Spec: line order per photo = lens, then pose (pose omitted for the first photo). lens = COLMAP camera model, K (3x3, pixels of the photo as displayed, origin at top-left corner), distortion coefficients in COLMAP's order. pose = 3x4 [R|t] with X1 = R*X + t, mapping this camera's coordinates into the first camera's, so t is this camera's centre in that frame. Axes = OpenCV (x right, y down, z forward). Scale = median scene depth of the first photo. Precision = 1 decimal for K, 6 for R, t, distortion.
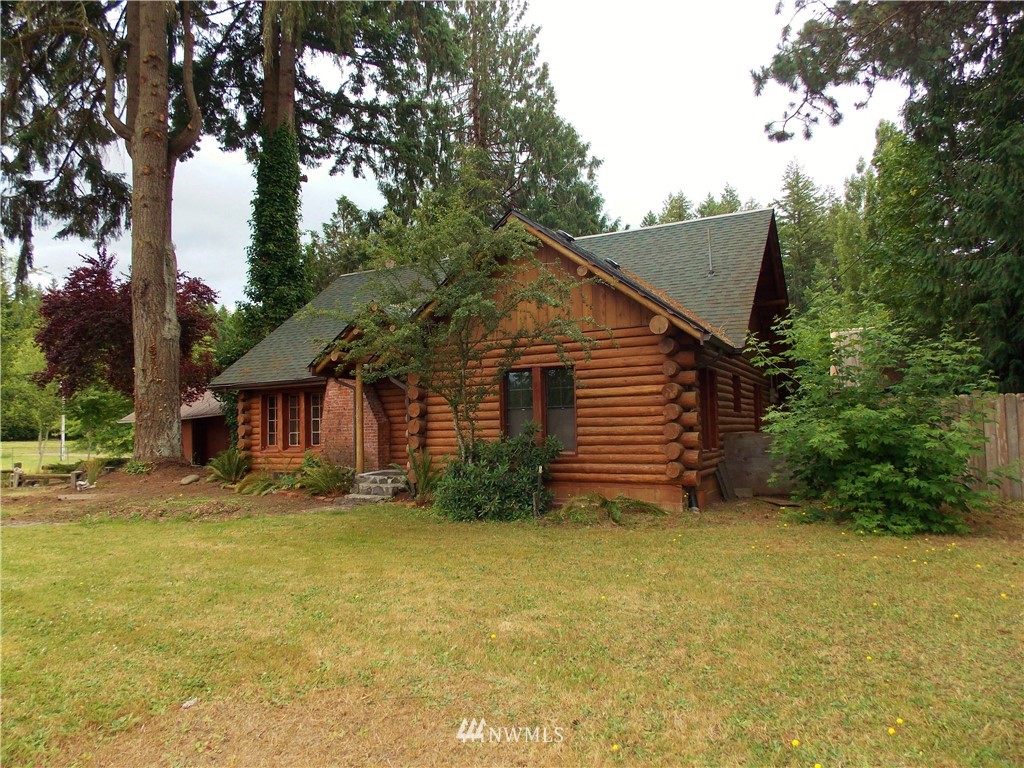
lens RADIAL K [[673.4, 0, 512.0], [0, 673.4, 384.0], [0, 0, 1]] dist [0.004586, 0.000343]
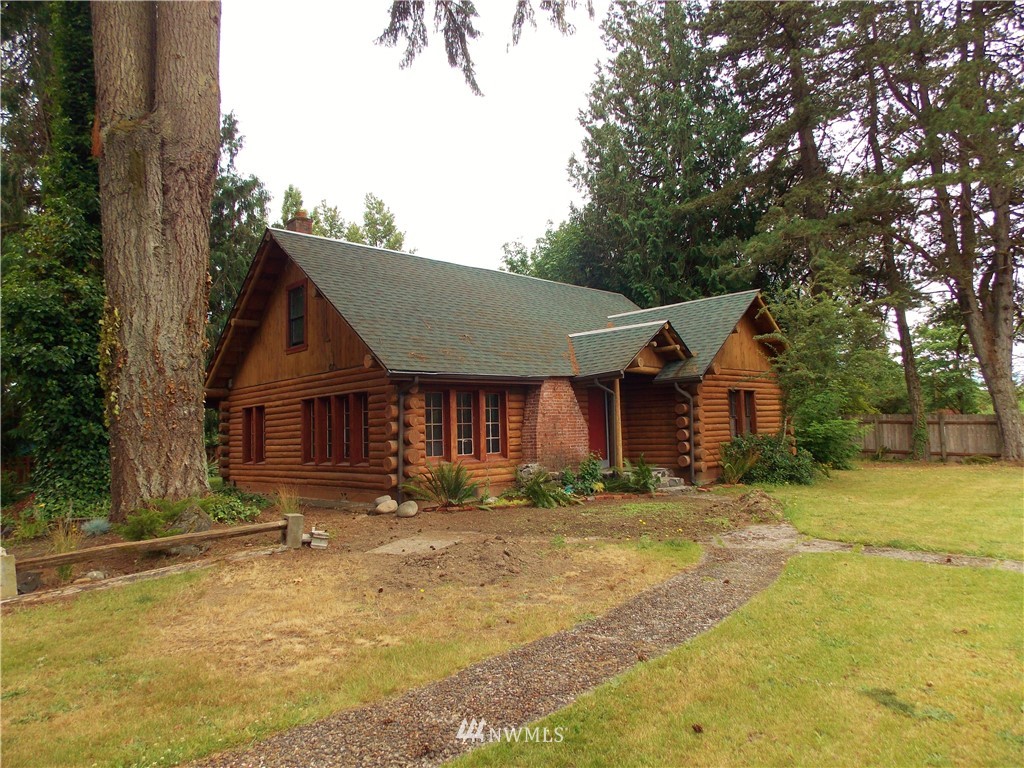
lens RADIAL K [[673.4, 0, 512.0], [0, 673.4, 384.0], [0, 0, 1]] dist [0.004586, 0.000343]
pose [[0.330303, 0.079829, 0.940493, -1.073511], [-0.033842, 0.996778, -0.072721, 0.062284], [-0.943268, -0.007808, 0.331941, 0.672418]]
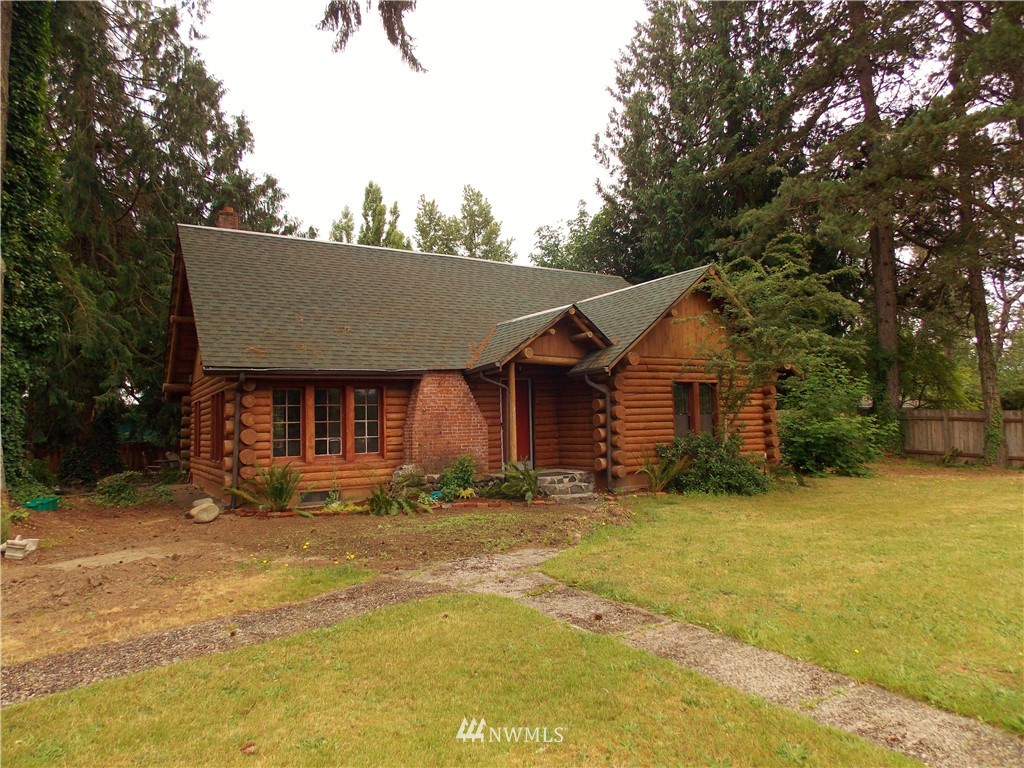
lens RADIAL K [[683.3, 0, 518.5], [0, 683.3, 370.6], [0, 0, 1]] dist [0.025248, 0.000841]
pose [[0.515355, 0.080872, 0.853152, -0.877149], [-0.039113, 0.996720, -0.070855, 0.041839], [-0.856084, 0.003146, 0.516828, 0.411853]]
